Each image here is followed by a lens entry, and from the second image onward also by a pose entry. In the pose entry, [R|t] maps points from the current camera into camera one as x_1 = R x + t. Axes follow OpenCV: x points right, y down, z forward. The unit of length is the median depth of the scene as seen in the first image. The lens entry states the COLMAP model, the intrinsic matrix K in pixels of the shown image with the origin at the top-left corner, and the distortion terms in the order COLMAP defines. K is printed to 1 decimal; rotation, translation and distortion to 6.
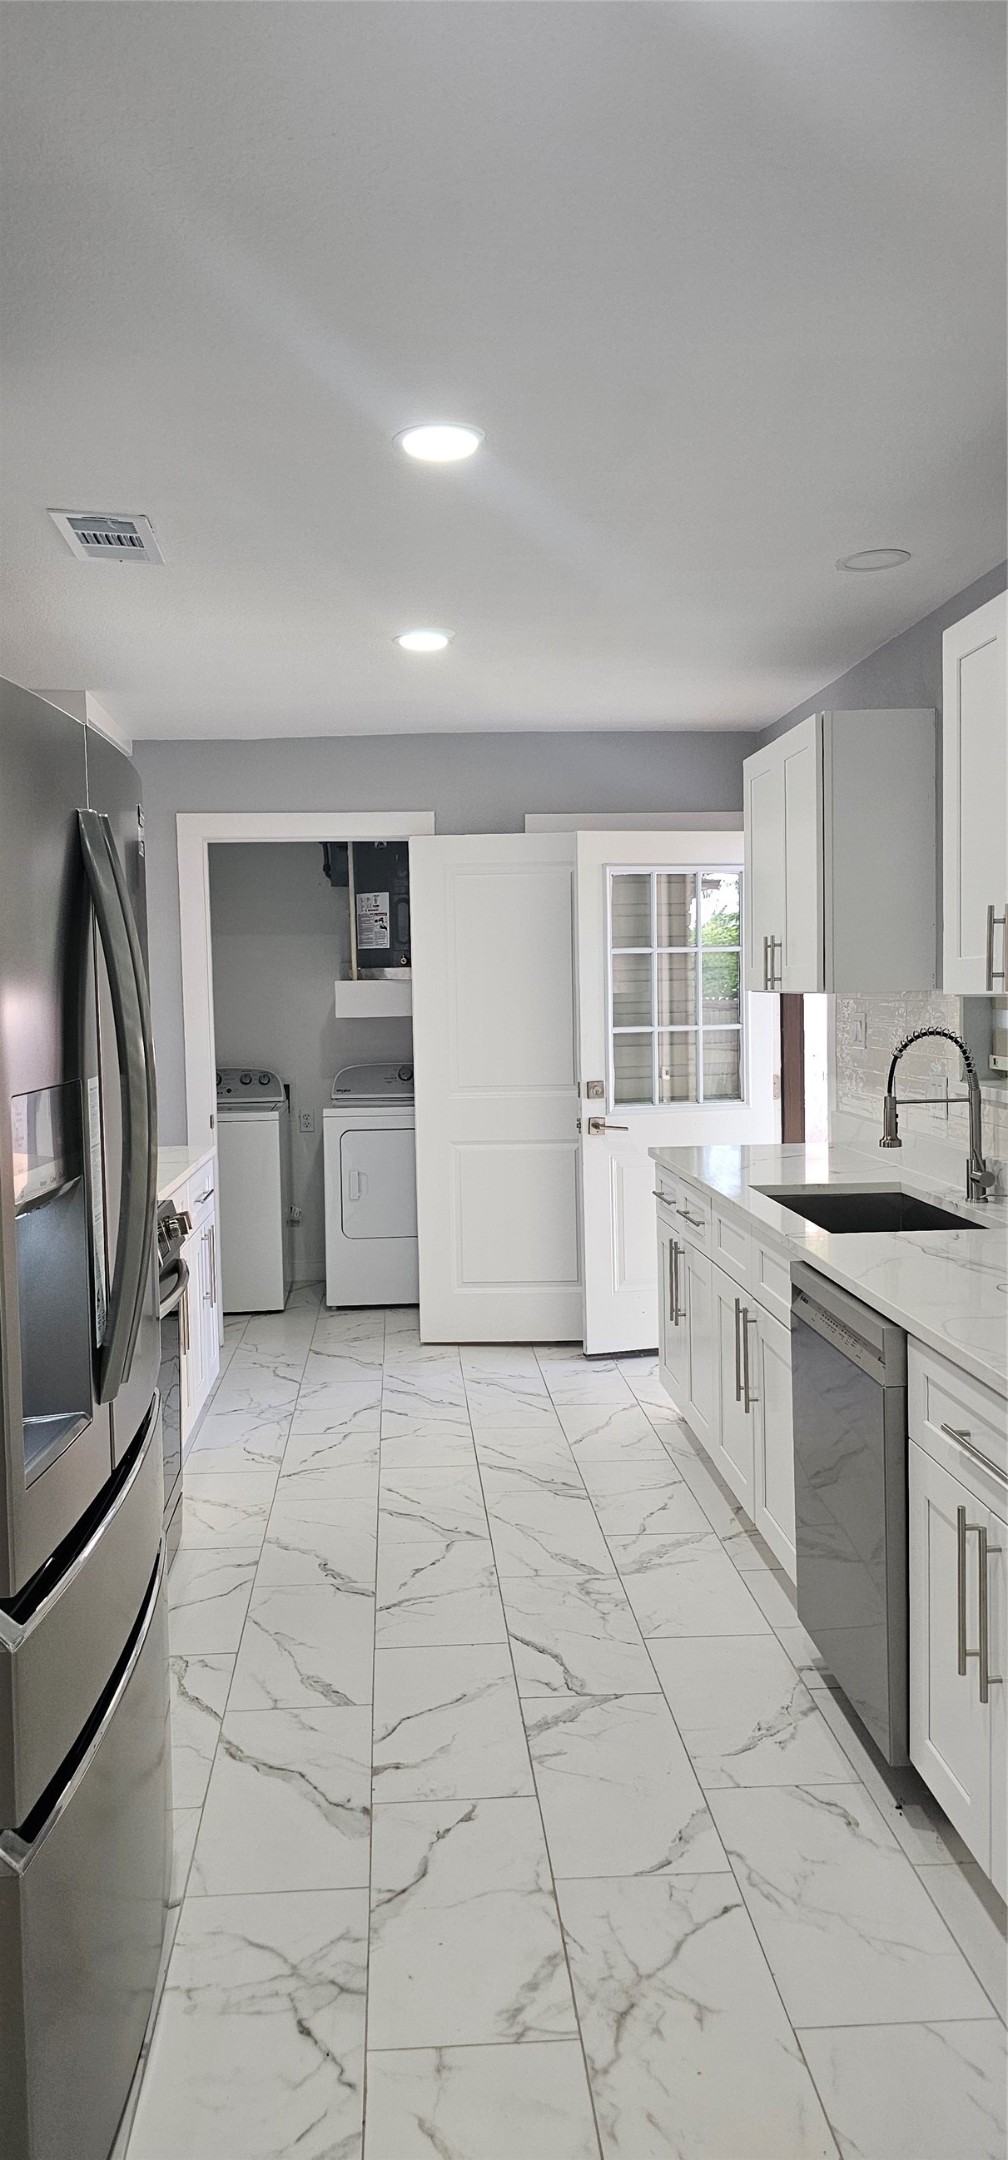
lens RADIAL K [[1509.1, 0, 522.1], [0, 1509.1, 1103.2], [0, 0, 1]] dist [0.074947, -0.069270]
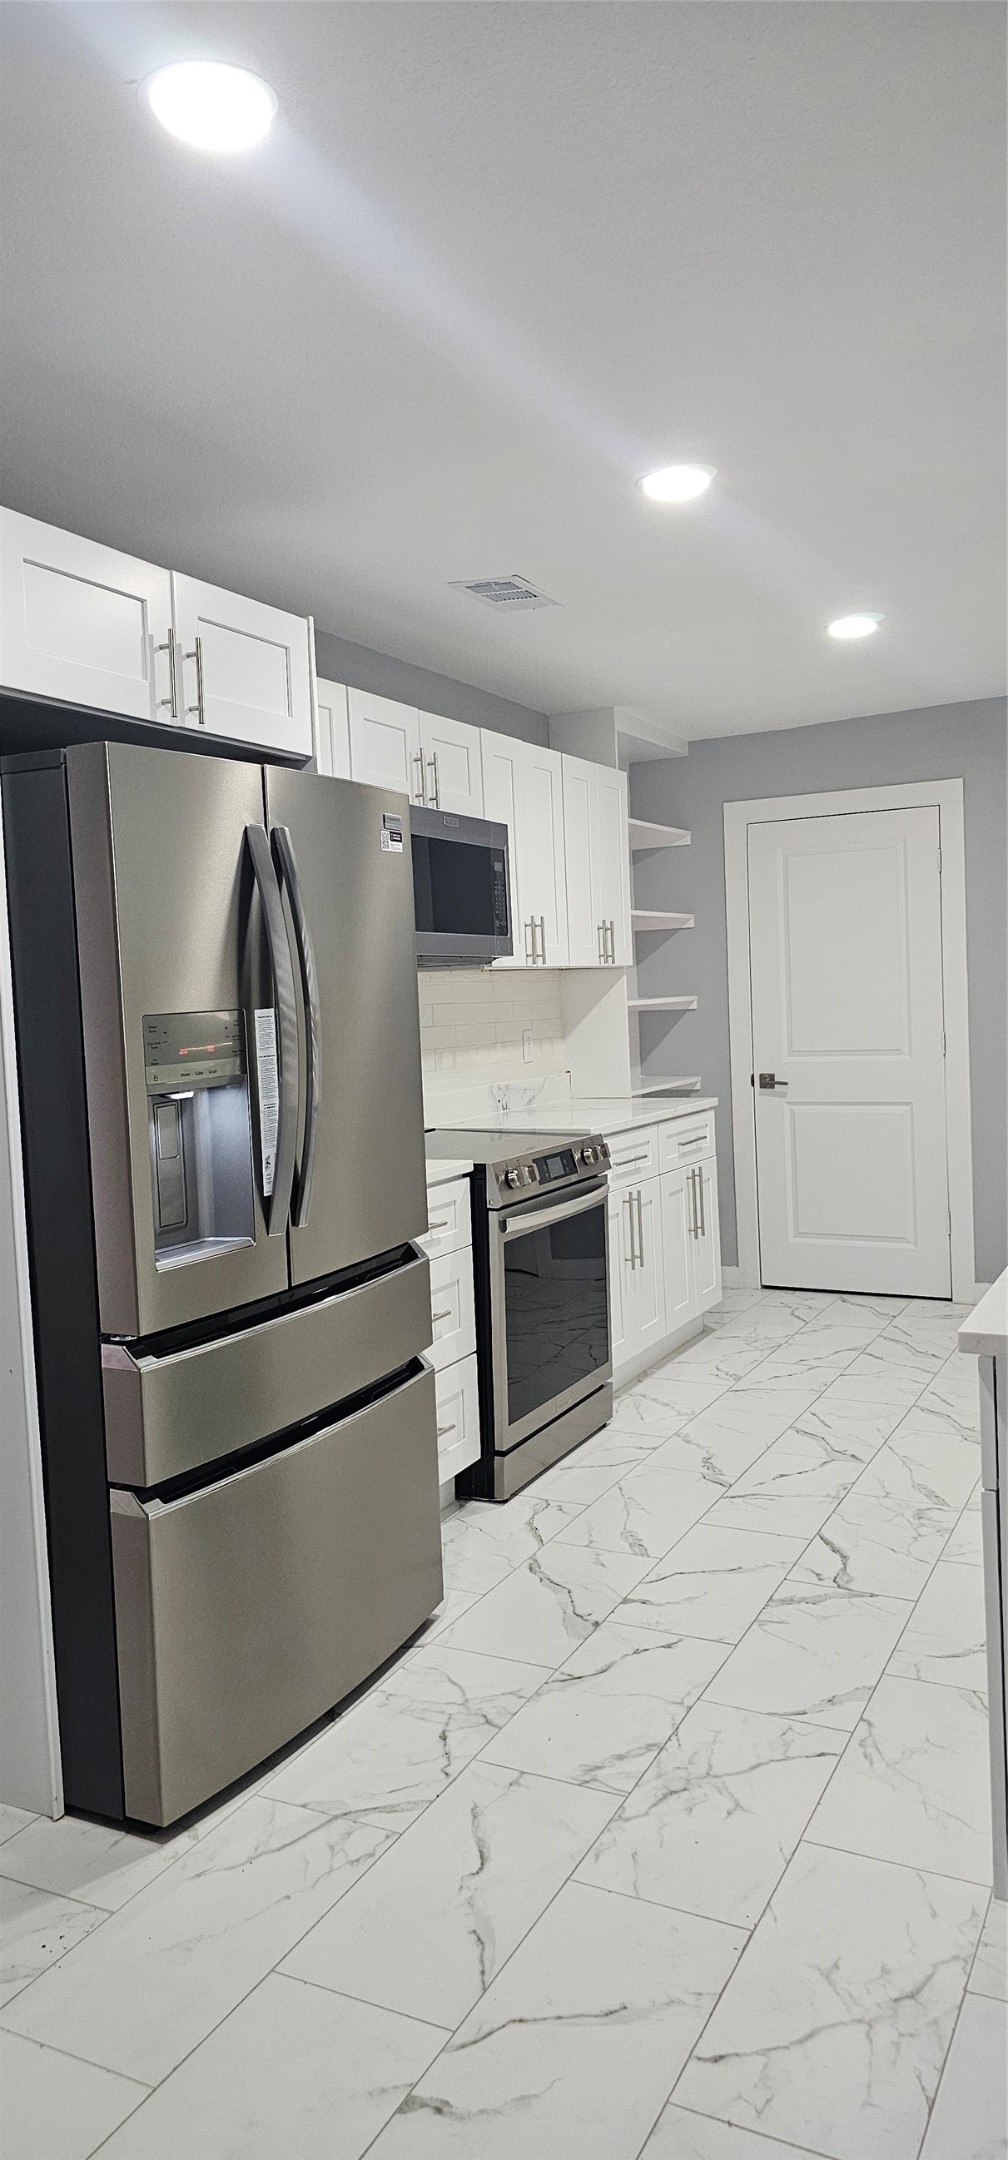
lens RADIAL K [[1505.9, 0, 504.0], [0, 1505.9, 1080.0], [0, 0, 1]] dist [0.068338, -0.066952]
pose [[0.857880, 0.018366, -0.513521, 0.384368], [-0.020394, 0.999791, 0.001688, 0.025913], [0.513445, 0.009024, 0.858075, -0.065755]]
